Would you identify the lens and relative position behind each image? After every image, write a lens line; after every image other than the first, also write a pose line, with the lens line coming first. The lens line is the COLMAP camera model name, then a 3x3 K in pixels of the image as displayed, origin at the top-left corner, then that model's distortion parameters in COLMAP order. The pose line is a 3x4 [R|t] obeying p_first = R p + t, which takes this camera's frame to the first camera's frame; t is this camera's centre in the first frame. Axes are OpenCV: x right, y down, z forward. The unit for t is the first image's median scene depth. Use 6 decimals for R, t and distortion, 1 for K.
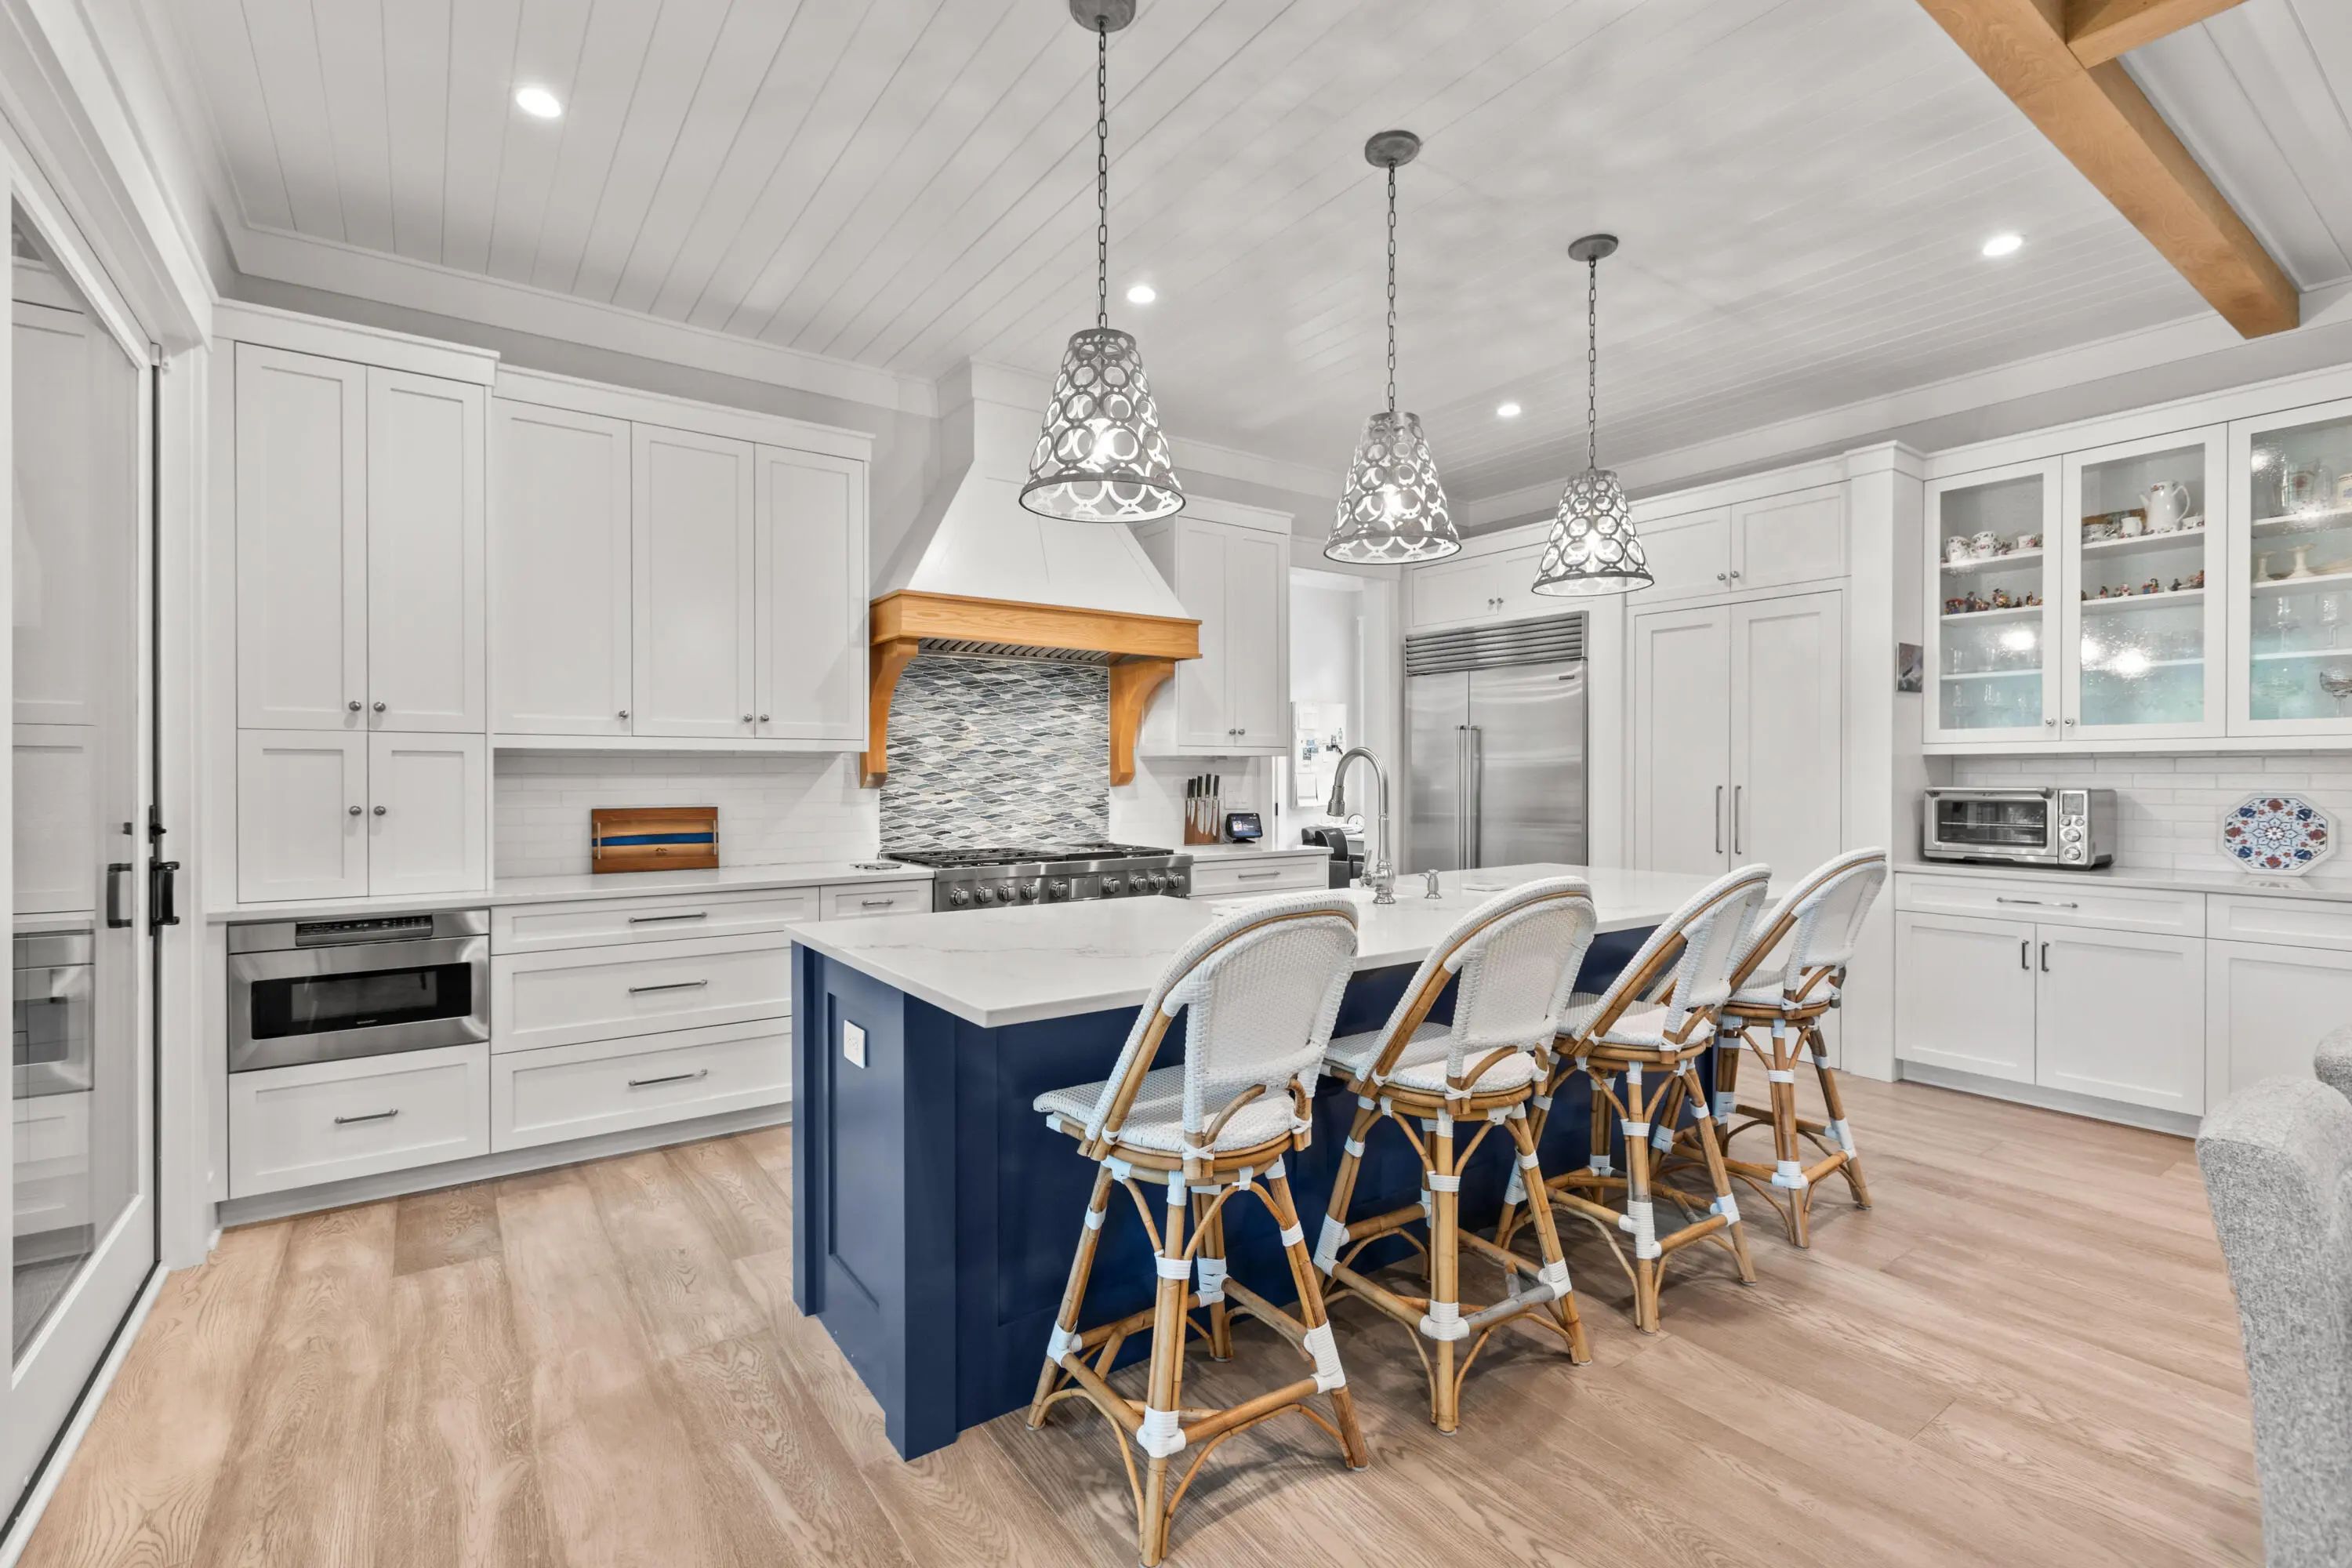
lens RADIAL K [[1068.3, 0, 1151.9], [0, 1068.3, 775.1], [0, 0, 1]] dist [0.007727, -0.002496]
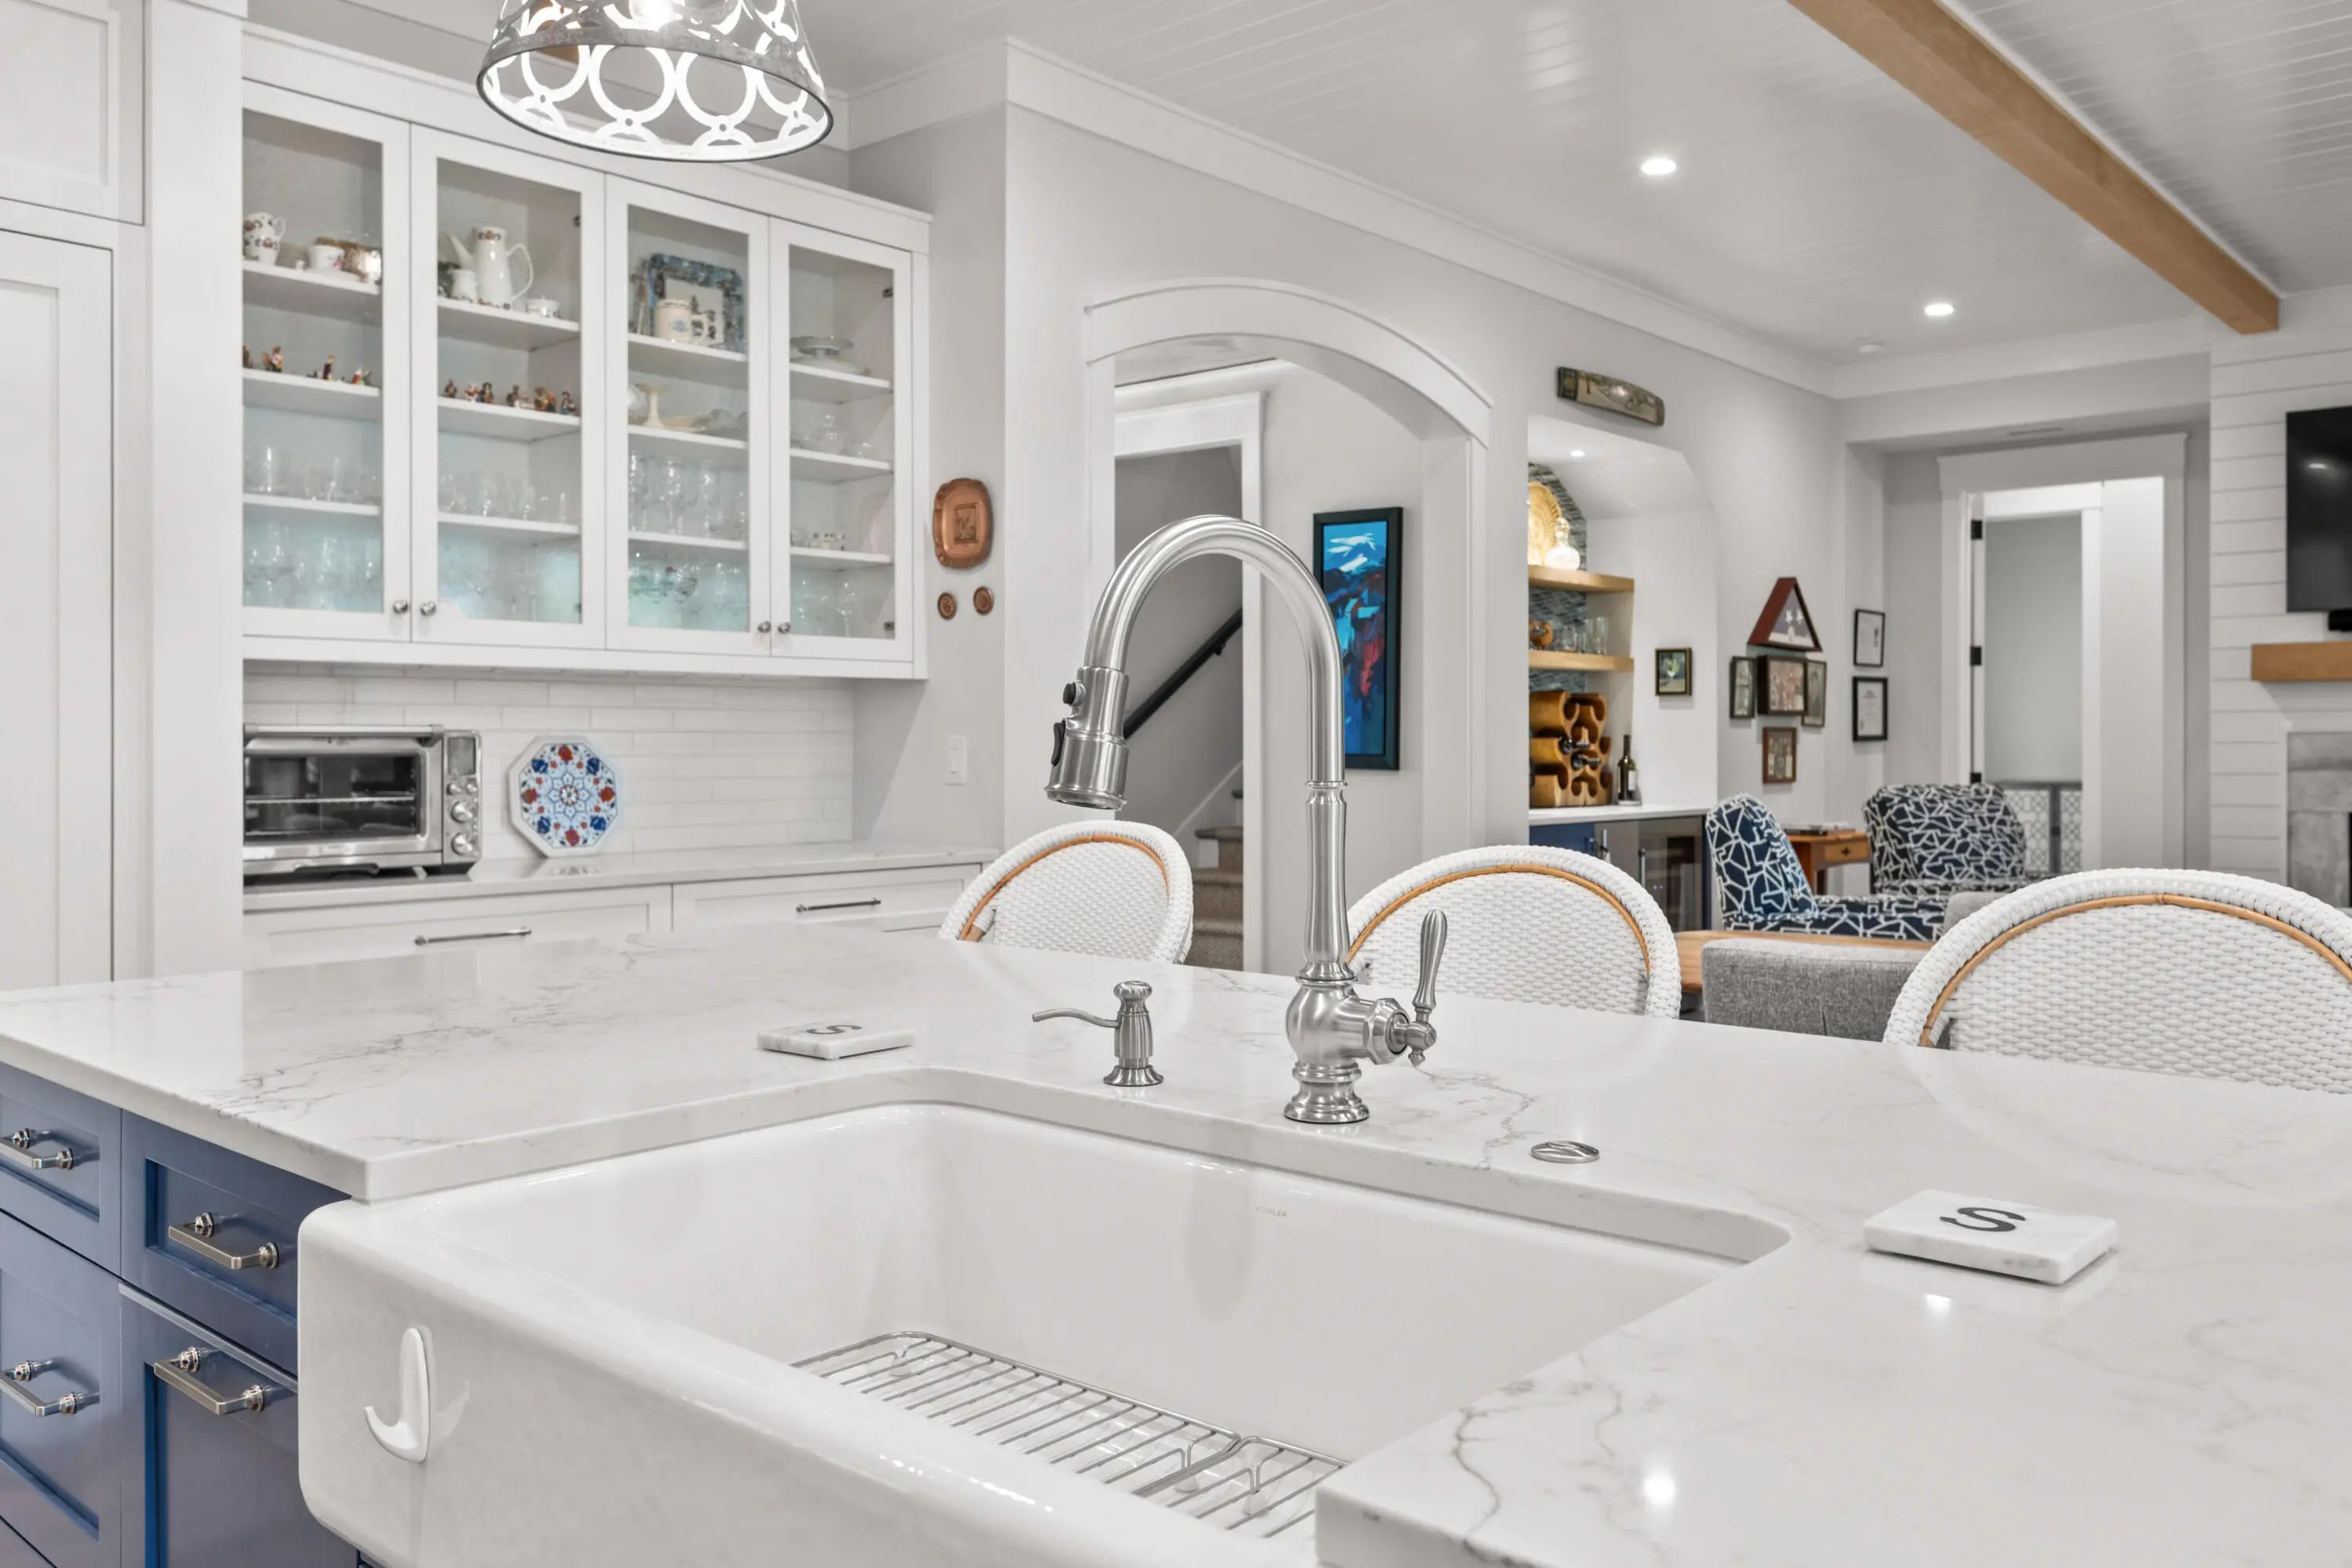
lens RADIAL K [[1811.6, 0, 1239.5], [0, 1811.6, 749.3], [0, 0, 1]] dist [0.017682, -0.001207]
pose [[-0.248152, -0.004180, 0.968712, -0.146453], [0.000852, 0.999989, 0.004533, 0.017256], [-0.968721, 0.001951, -0.248145, 0.738398]]
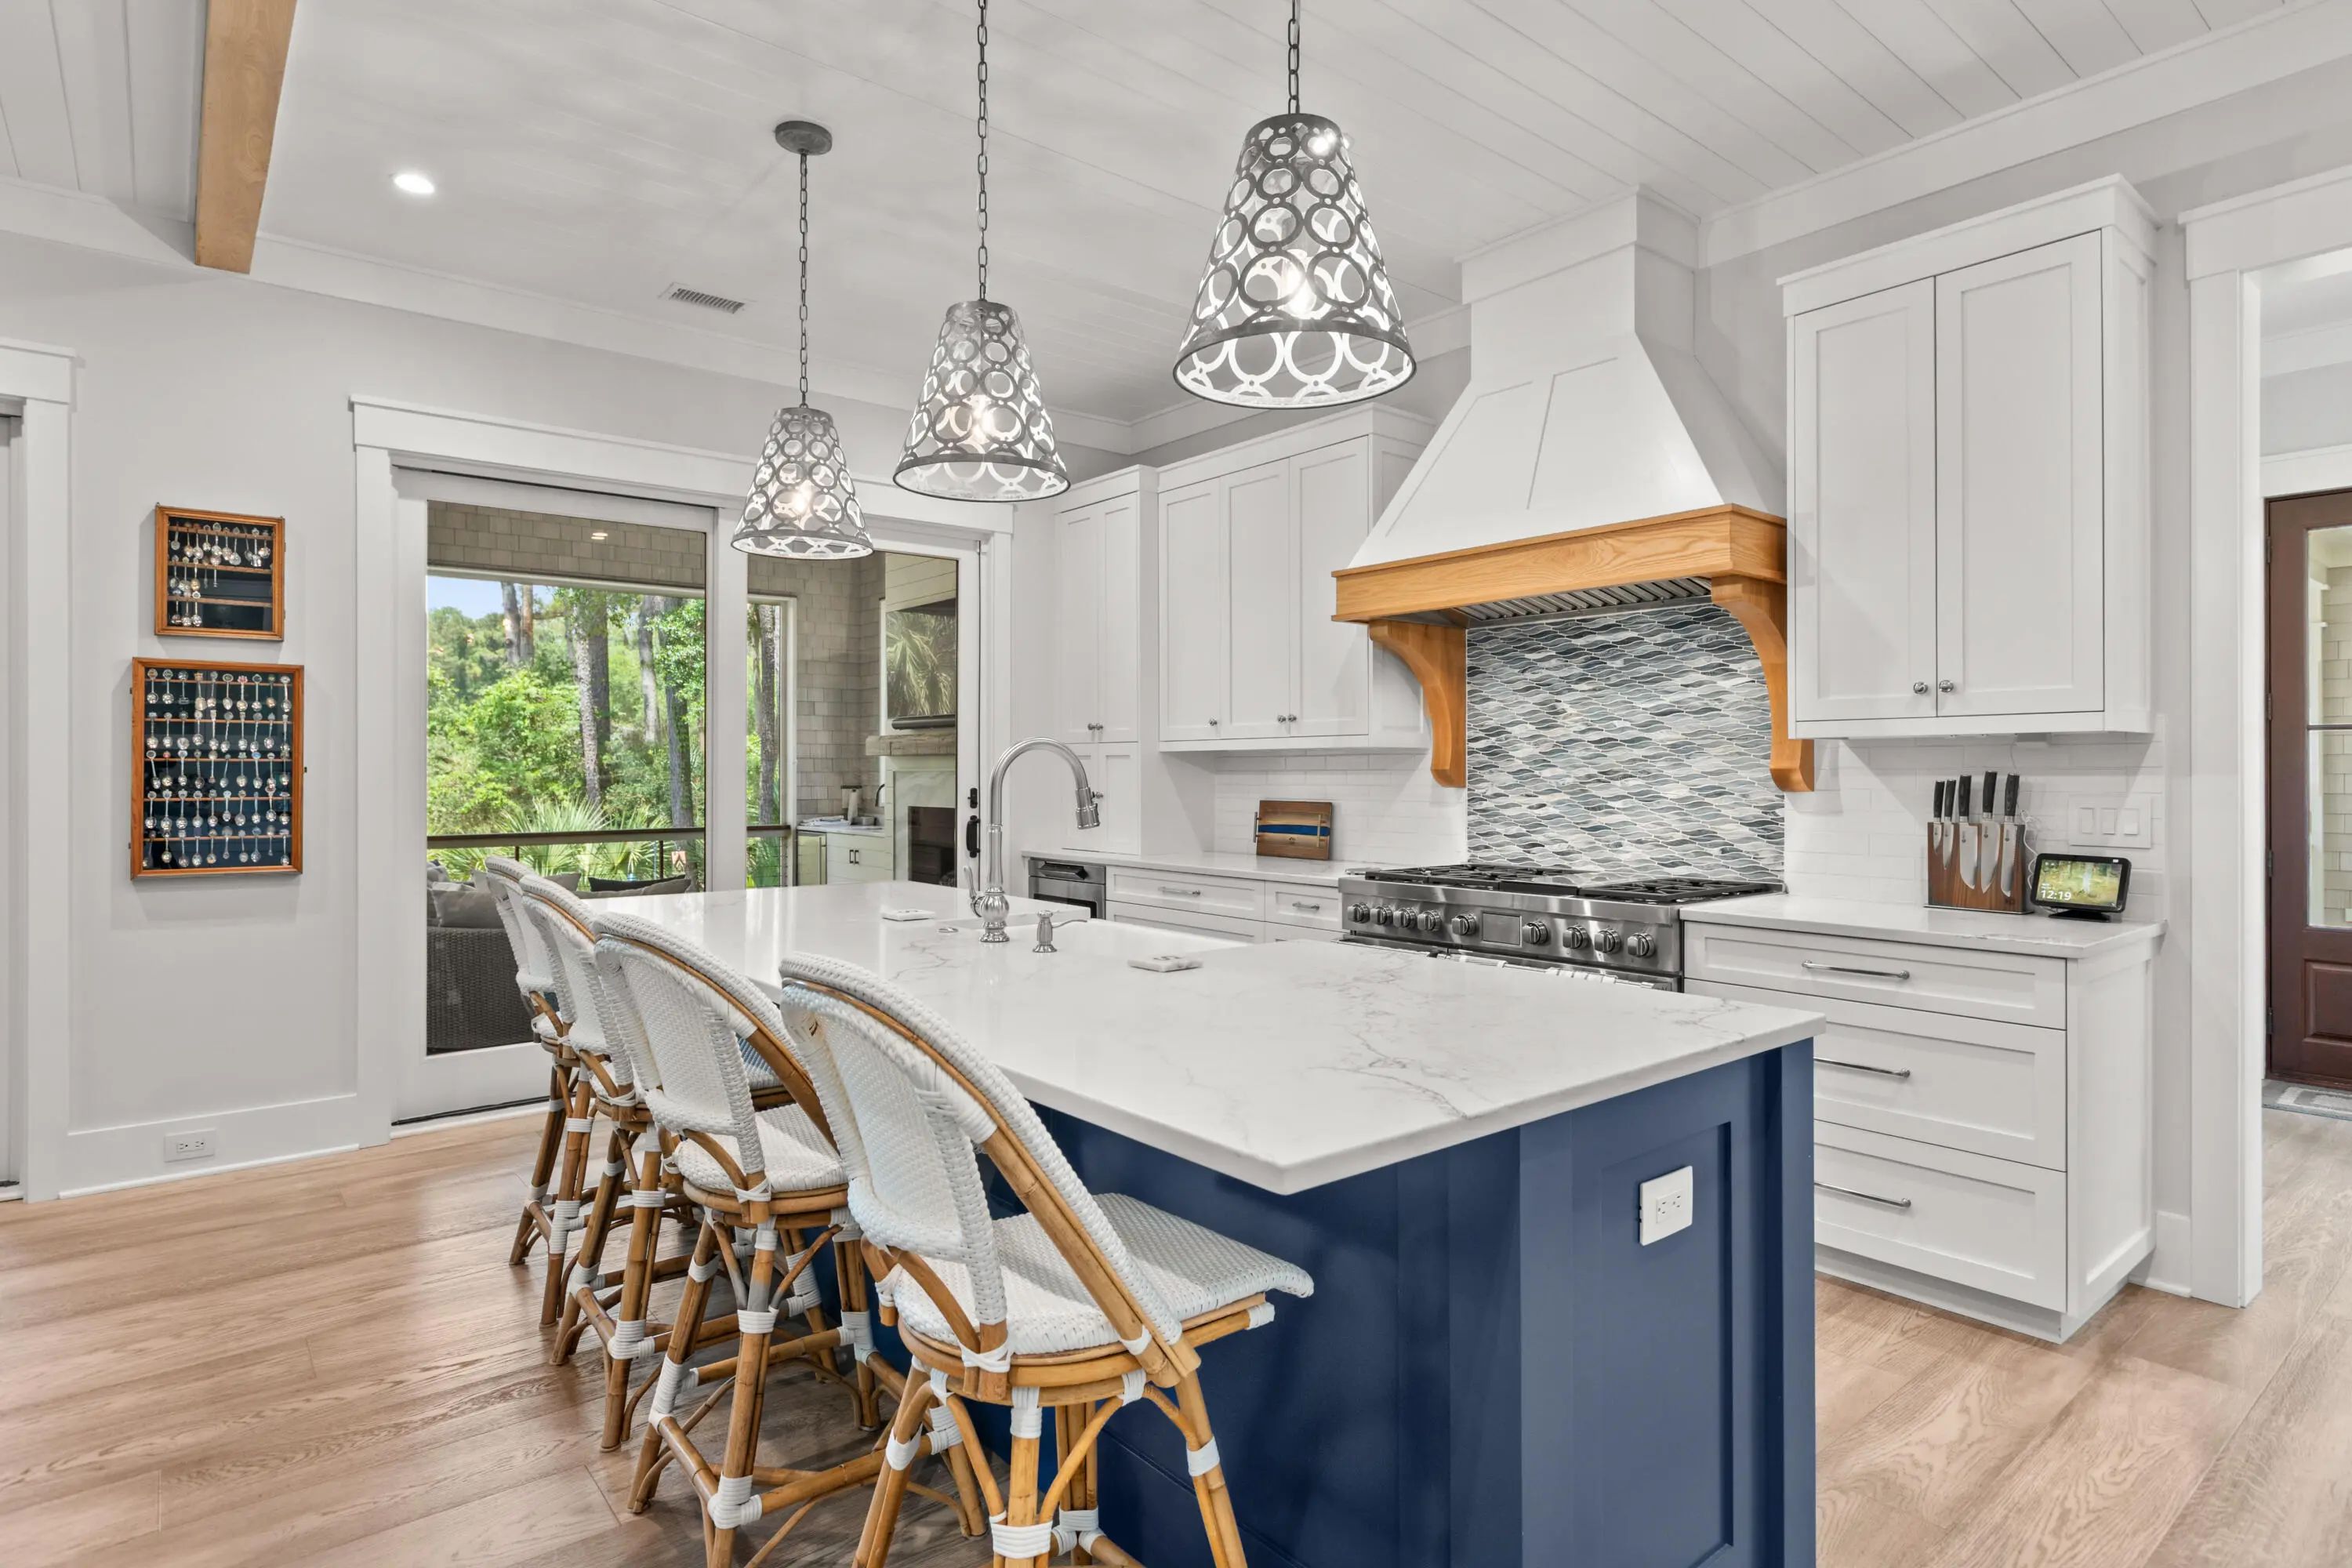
lens RADIAL K [[1244.0, 0, 1186.9], [0, 1244.0, 770.2], [0, 0, 1]] dist [0.004443, -0.003309]
pose [[0.079703, 0.000657, -0.996818, 0.744513], [0.000233, 1.000000, 0.000678, -0.002570], [0.996819, -0.000286, 0.079703, 0.705382]]
